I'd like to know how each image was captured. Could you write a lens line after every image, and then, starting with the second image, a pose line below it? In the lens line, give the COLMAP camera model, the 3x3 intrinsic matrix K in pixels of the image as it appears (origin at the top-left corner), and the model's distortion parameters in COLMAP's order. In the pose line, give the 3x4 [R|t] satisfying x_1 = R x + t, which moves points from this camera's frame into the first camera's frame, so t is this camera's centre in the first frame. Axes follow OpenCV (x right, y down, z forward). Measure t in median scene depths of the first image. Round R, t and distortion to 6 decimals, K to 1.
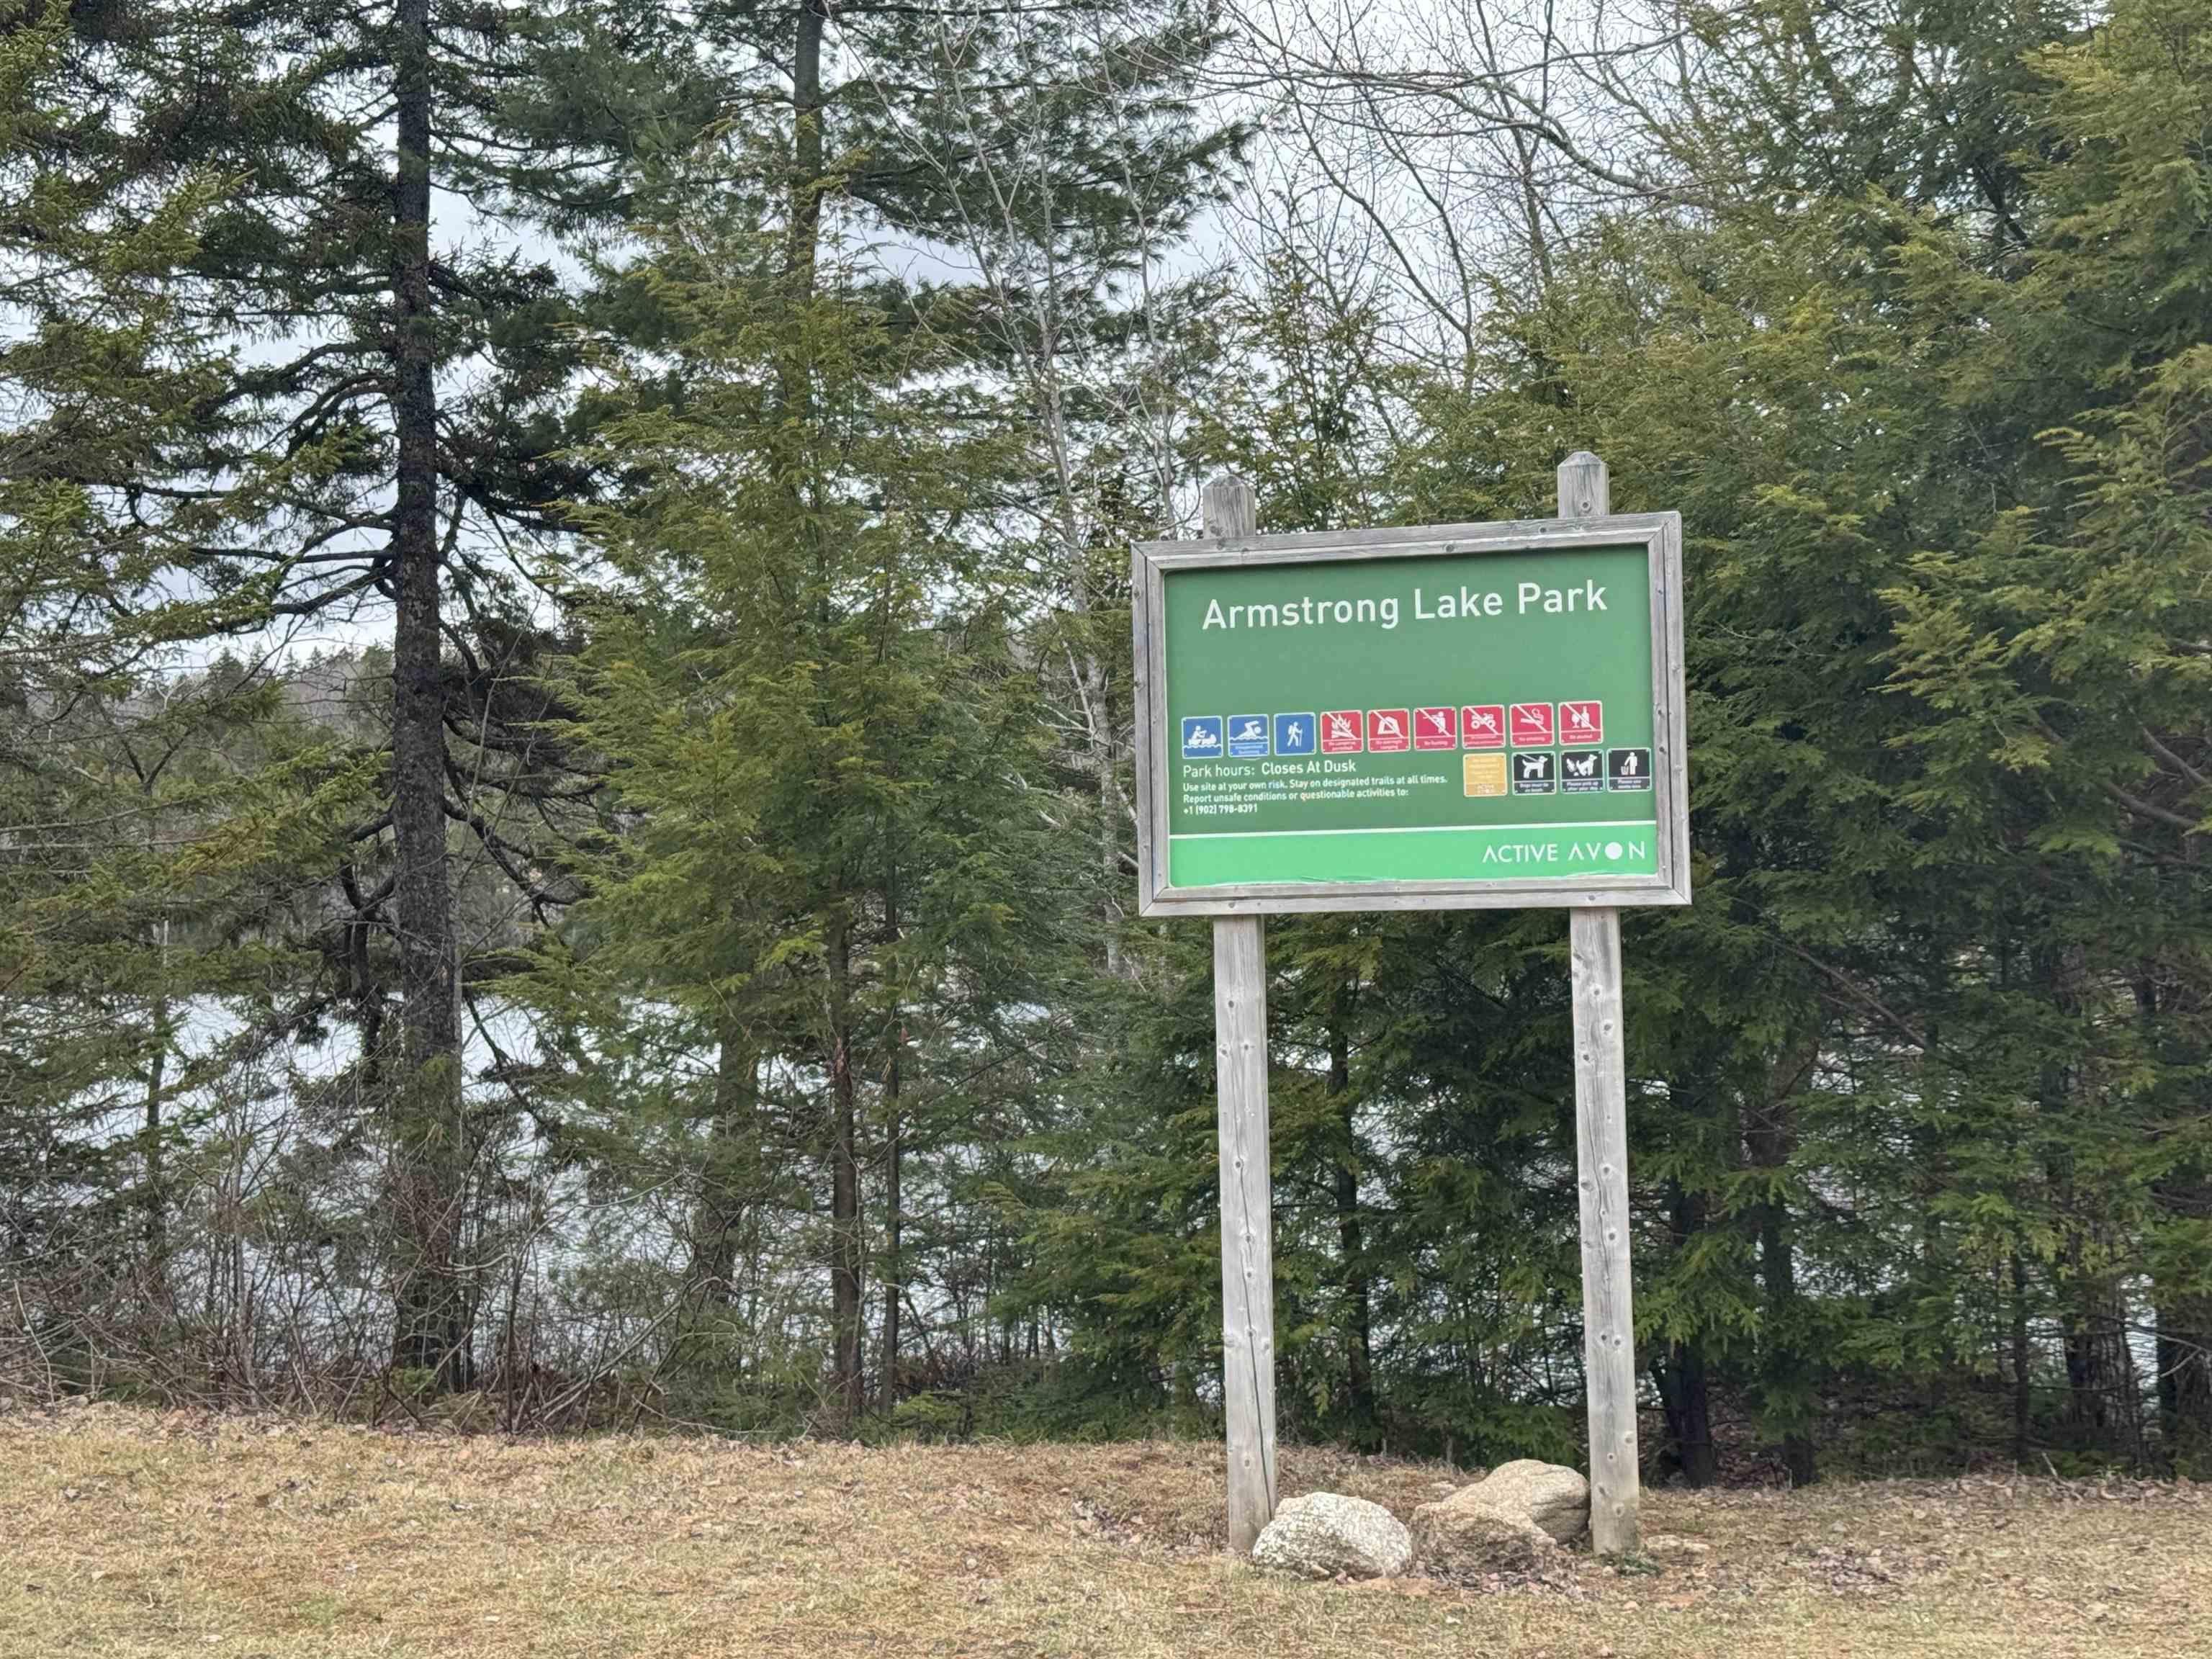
lens RADIAL K [[3140.8, 0, 1103.1], [0, 3140.8, 828.6], [0, 0, 1]] dist [0.146099, 0.000000]
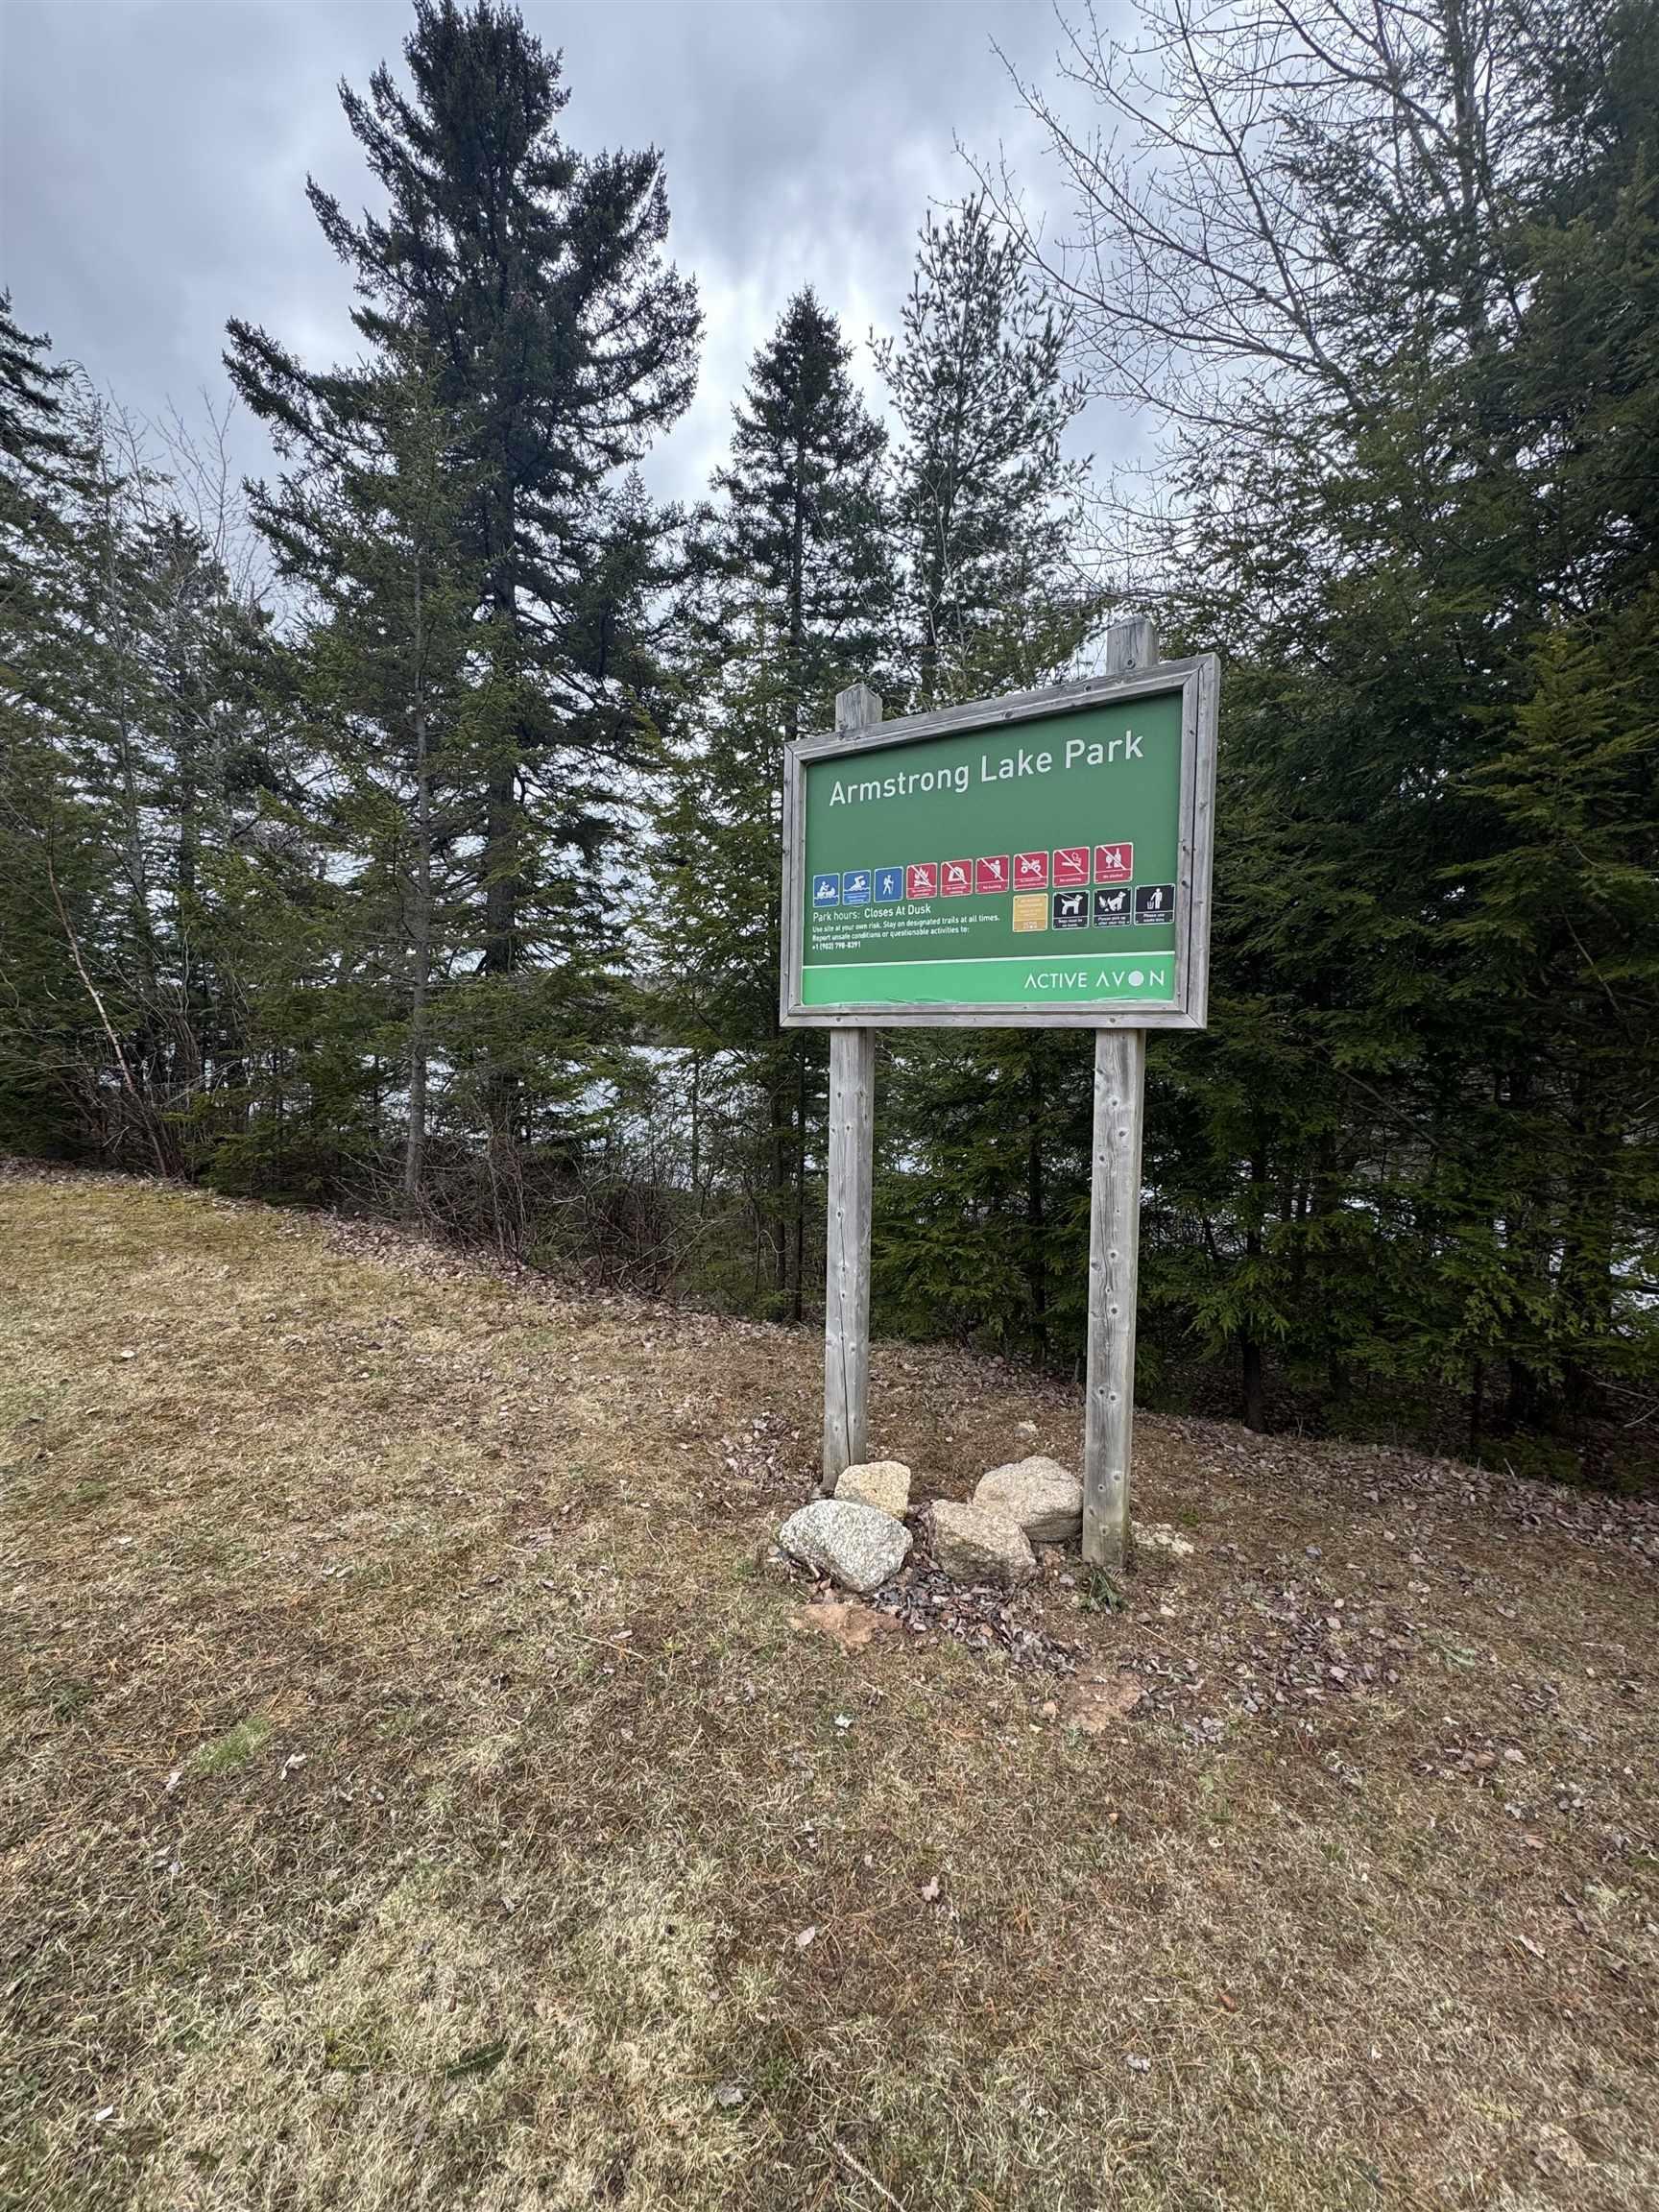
lens RADIAL K [[905.0, 0, 844.3], [0, 905.0, 1100.9], [0, 0, 1]] dist [0.003729, 0.000412]
pose [[0.936043, 0.052146, -0.348001, 0.177613], [-0.006365, 0.991306, 0.131420, 0.008482], [0.351828, -0.120799, 0.928237, 0.653629]]
